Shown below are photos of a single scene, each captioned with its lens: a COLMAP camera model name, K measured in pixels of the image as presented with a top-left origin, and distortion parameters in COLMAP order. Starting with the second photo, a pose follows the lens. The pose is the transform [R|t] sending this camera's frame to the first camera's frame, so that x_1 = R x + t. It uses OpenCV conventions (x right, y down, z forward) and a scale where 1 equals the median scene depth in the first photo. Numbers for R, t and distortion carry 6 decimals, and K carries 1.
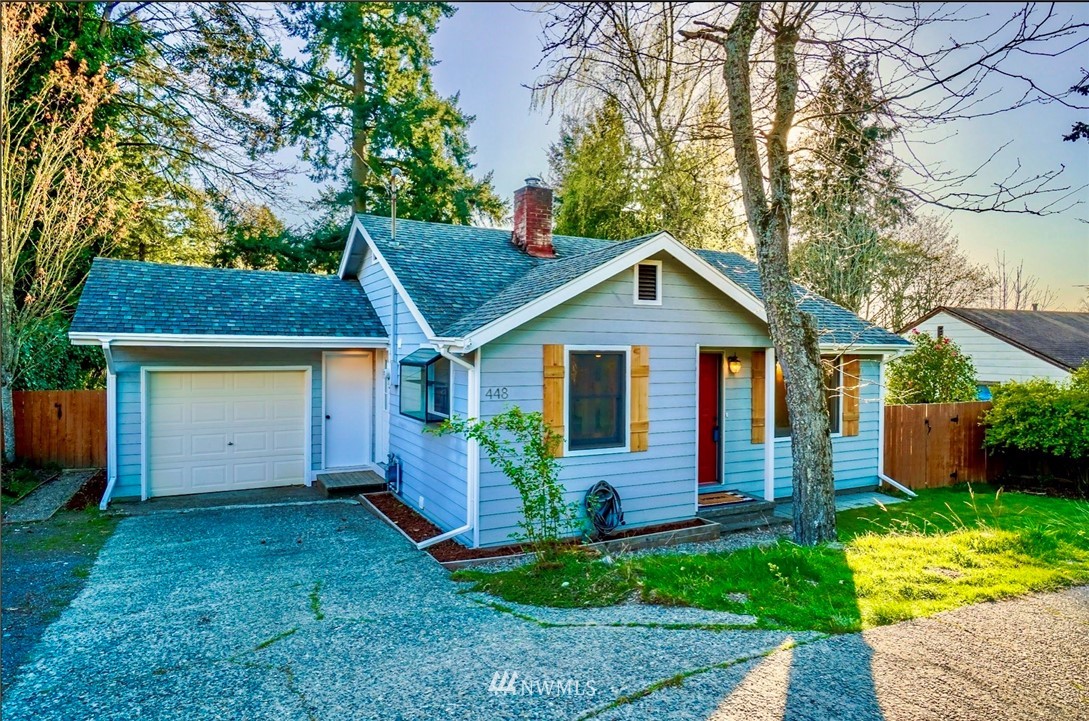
lens RADIAL K [[671.1, 0, 544.5], [0, 671.1, 360.5], [0, 0, 1]] dist [0.000883, 0.000136]
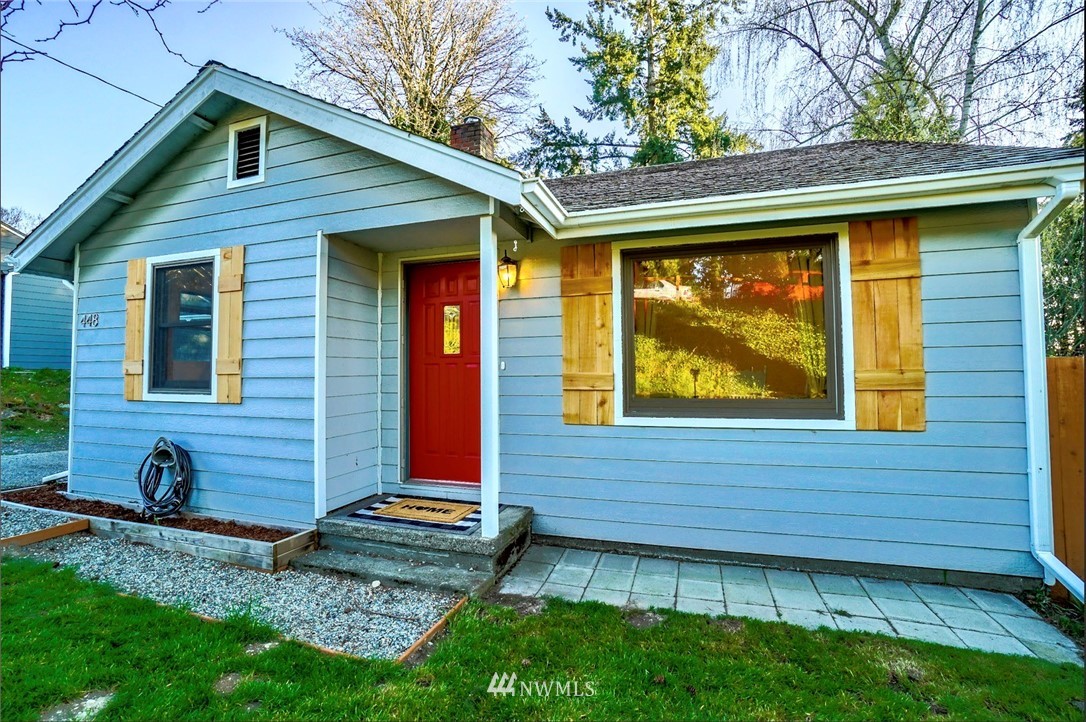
lens RADIAL K [[460.8, 0, 543.0], [0, 460.8, 361.0], [0, 0, 1]] dist [-0.000243, -0.000051]
pose [[0.685204, -0.043092, -0.727075, 0.674205], [0.000510, 0.998276, -0.058685, 0.118395], [0.728351, 0.039840, 0.684045, 0.890035]]
